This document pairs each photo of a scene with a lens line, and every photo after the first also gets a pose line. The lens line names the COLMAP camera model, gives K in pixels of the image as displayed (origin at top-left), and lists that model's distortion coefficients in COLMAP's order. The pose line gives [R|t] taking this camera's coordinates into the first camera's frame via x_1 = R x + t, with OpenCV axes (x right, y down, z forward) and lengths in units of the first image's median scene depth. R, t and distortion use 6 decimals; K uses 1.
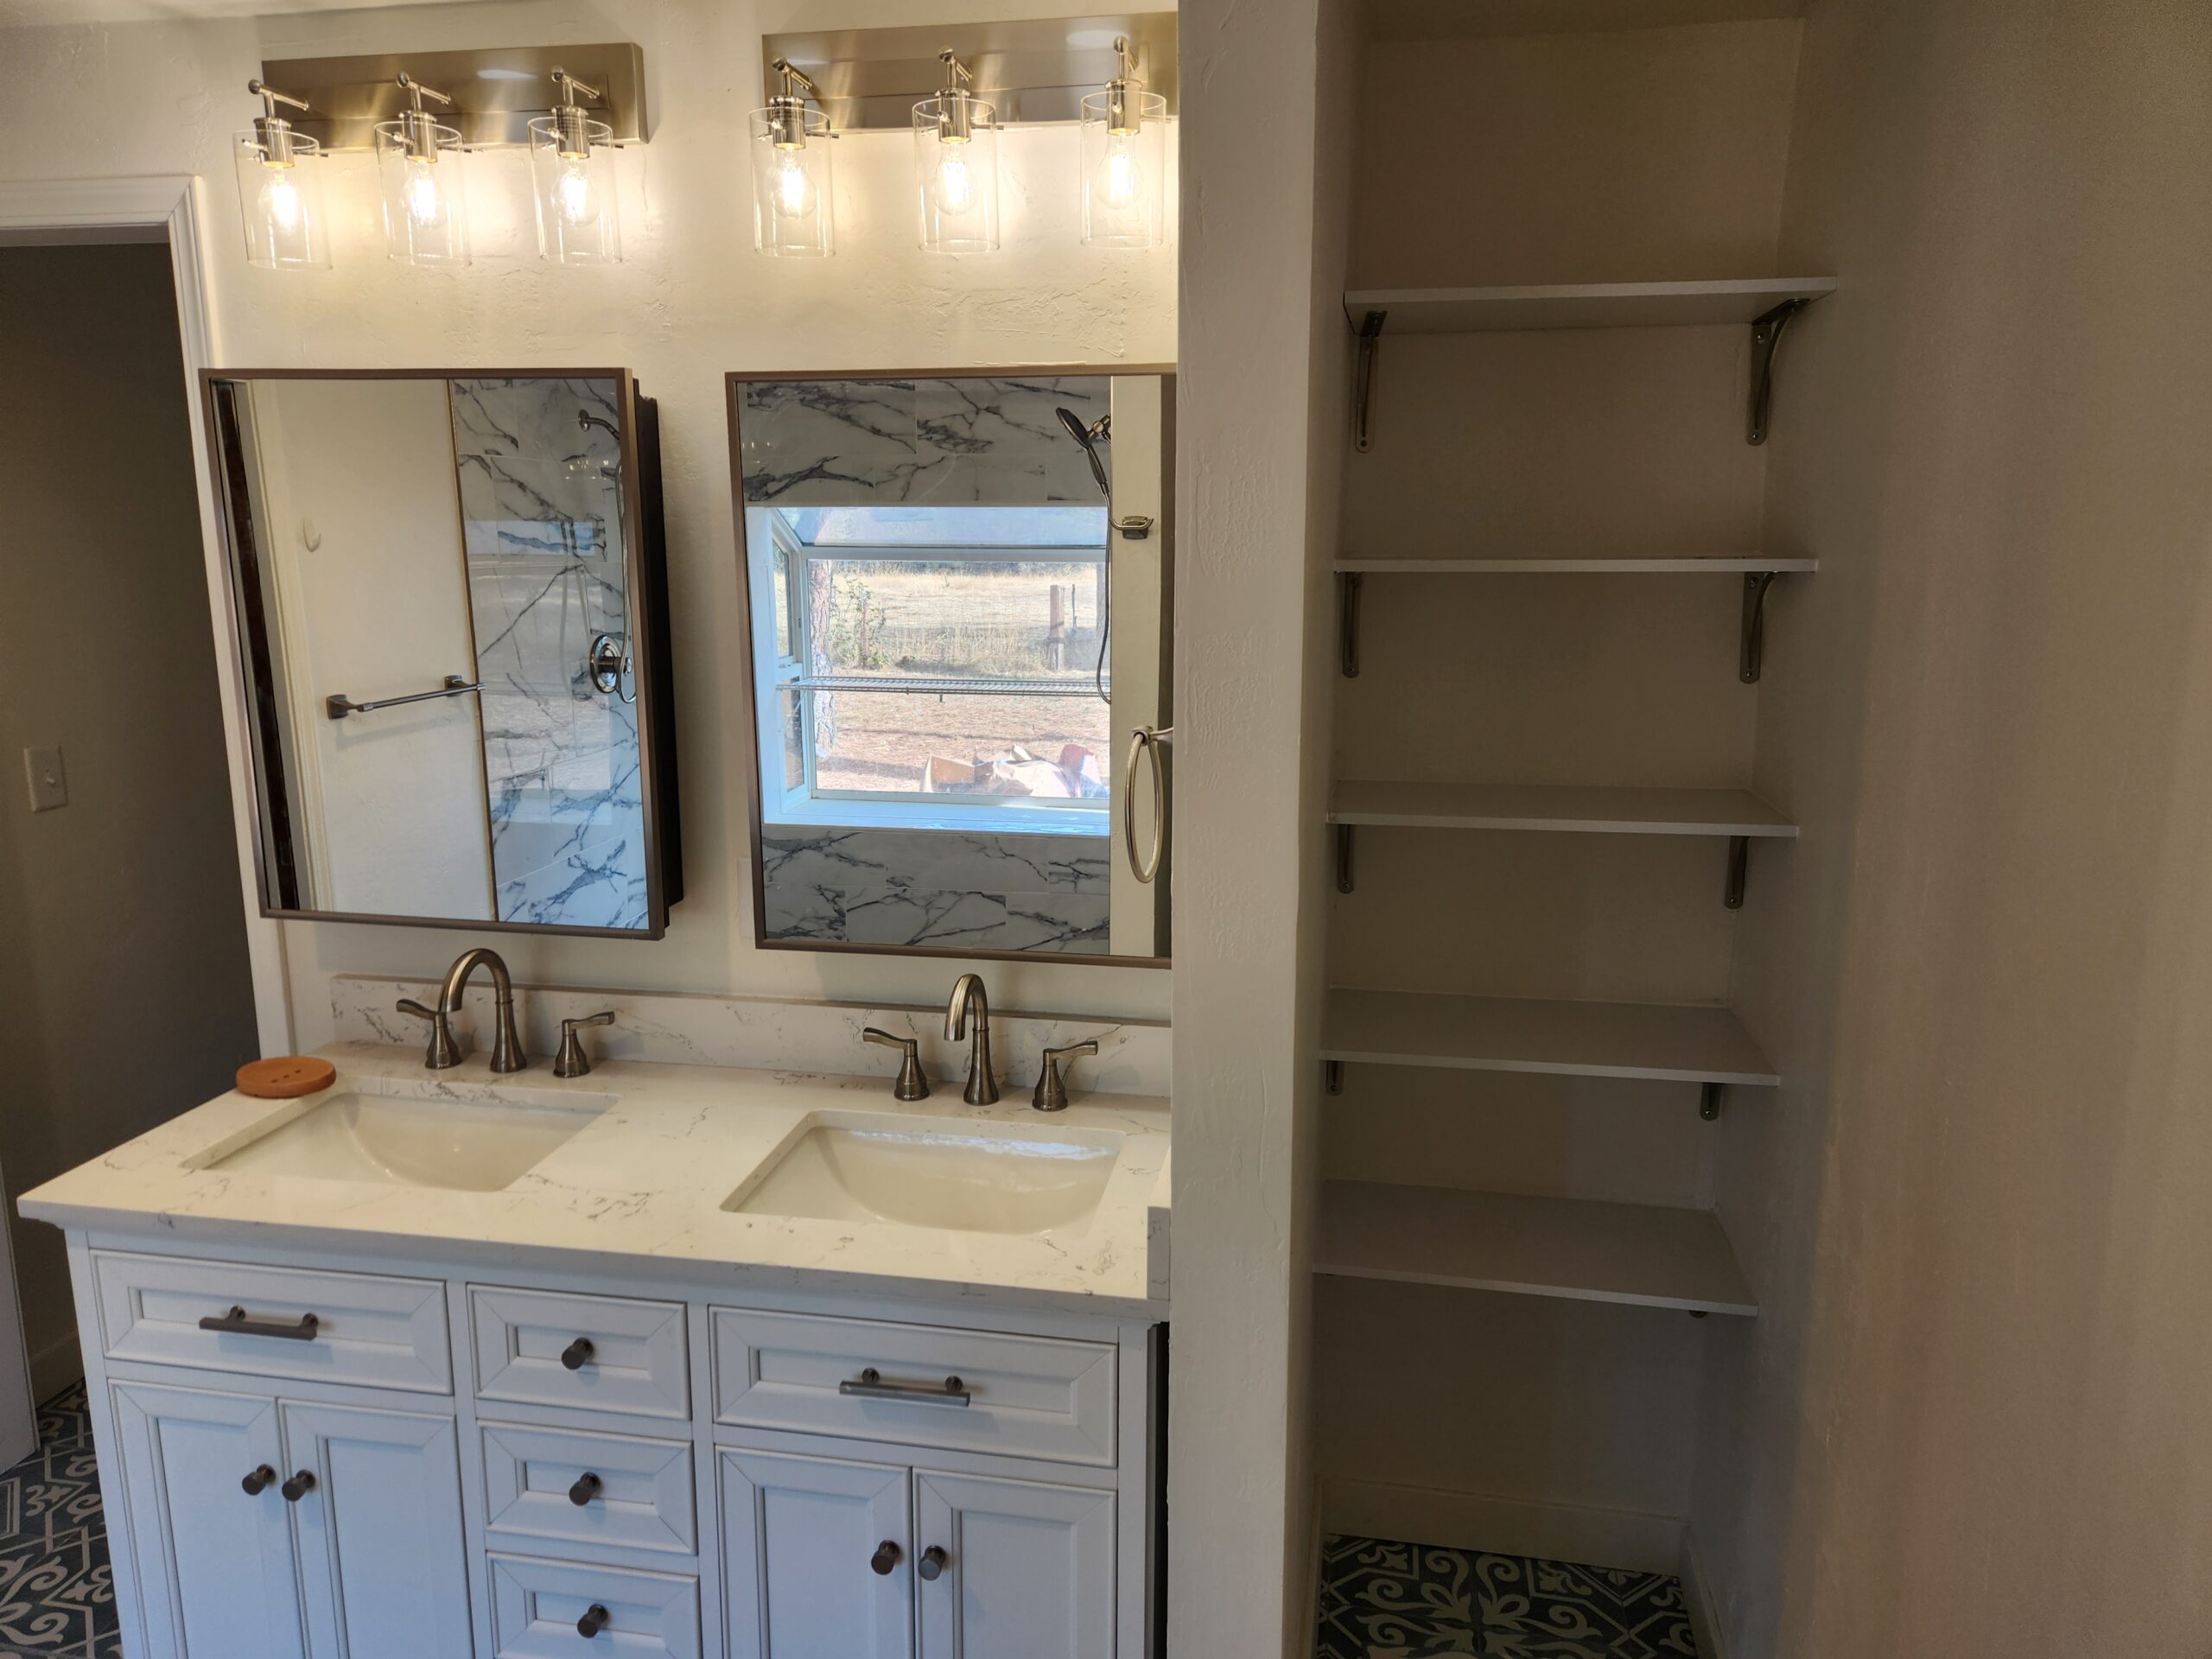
lens RADIAL K [[1497.8, 0, 1060.6], [0, 1497.8, 833.5], [0, 0, 1]] dist [0.070939, -0.053946]
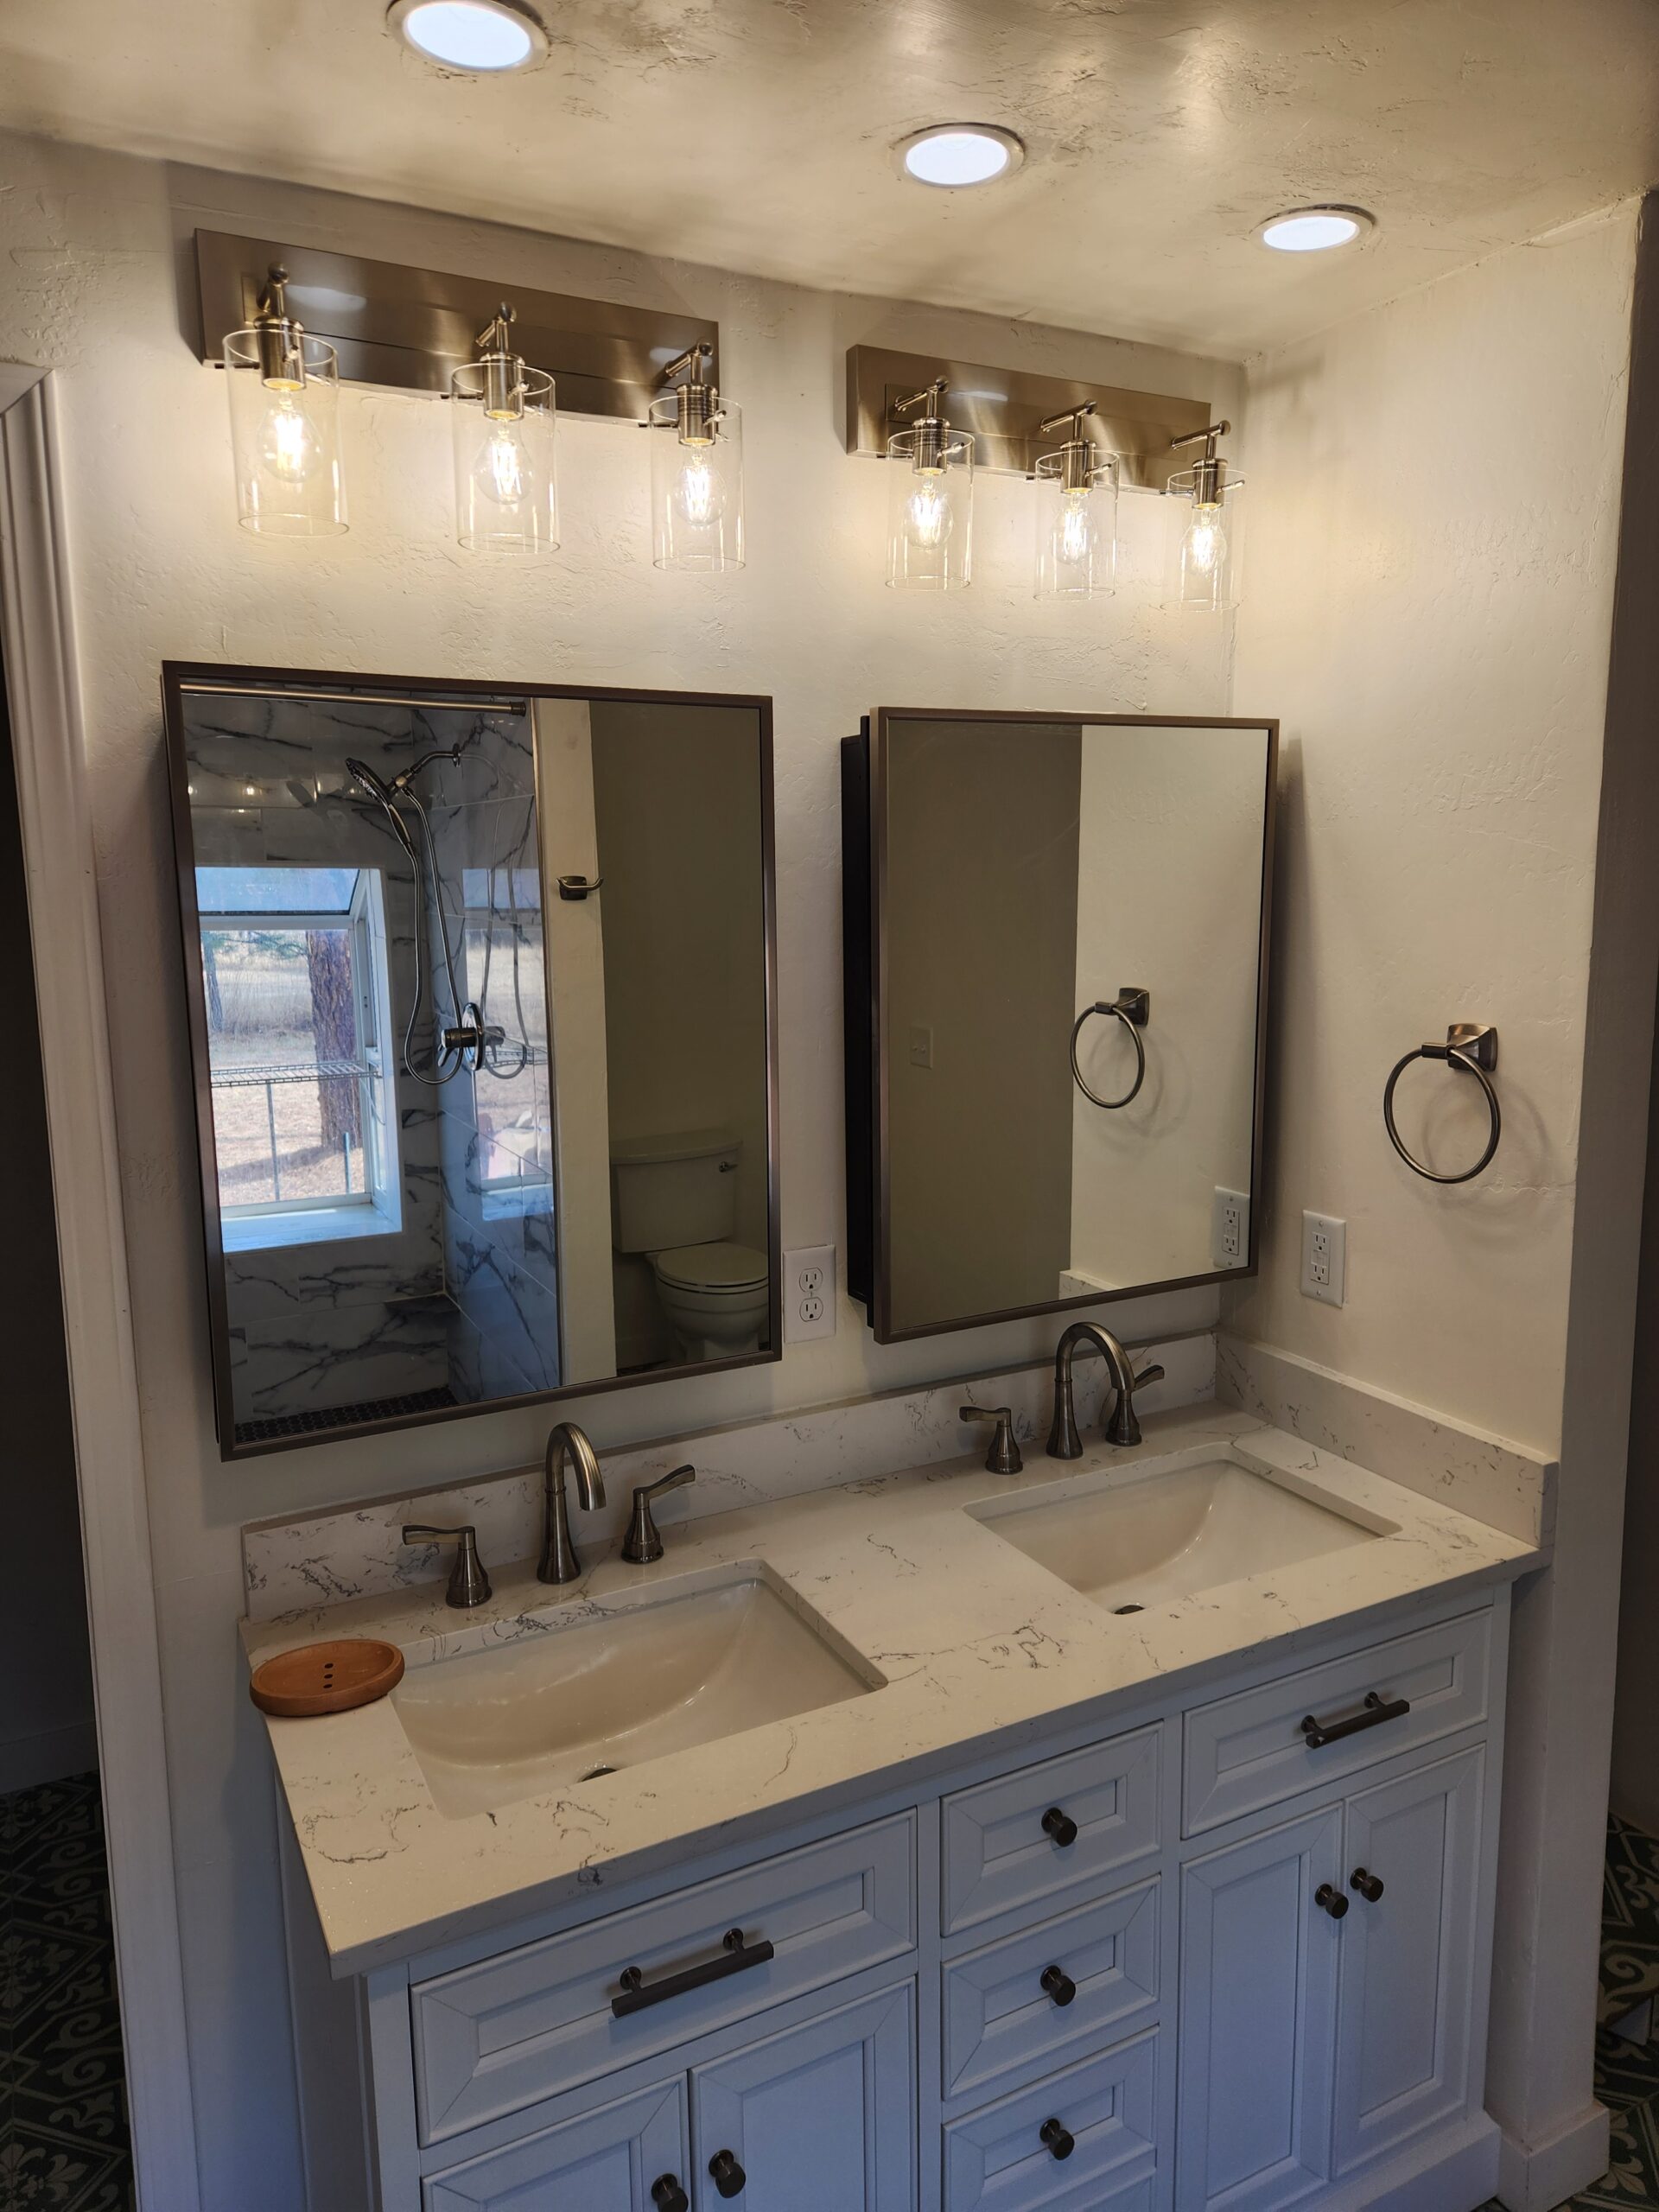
lens RADIAL K [[1497.8, 0, 829.3], [0, 1497.8, 1088.7], [0, 0, 1]] dist [0.070939, -0.053946]
pose [[0.780225, -0.098545, 0.617687, -0.728150], [0.146957, 0.988750, -0.027884, -0.049079], [-0.607990, 0.112529, 0.785929, 0.295157]]
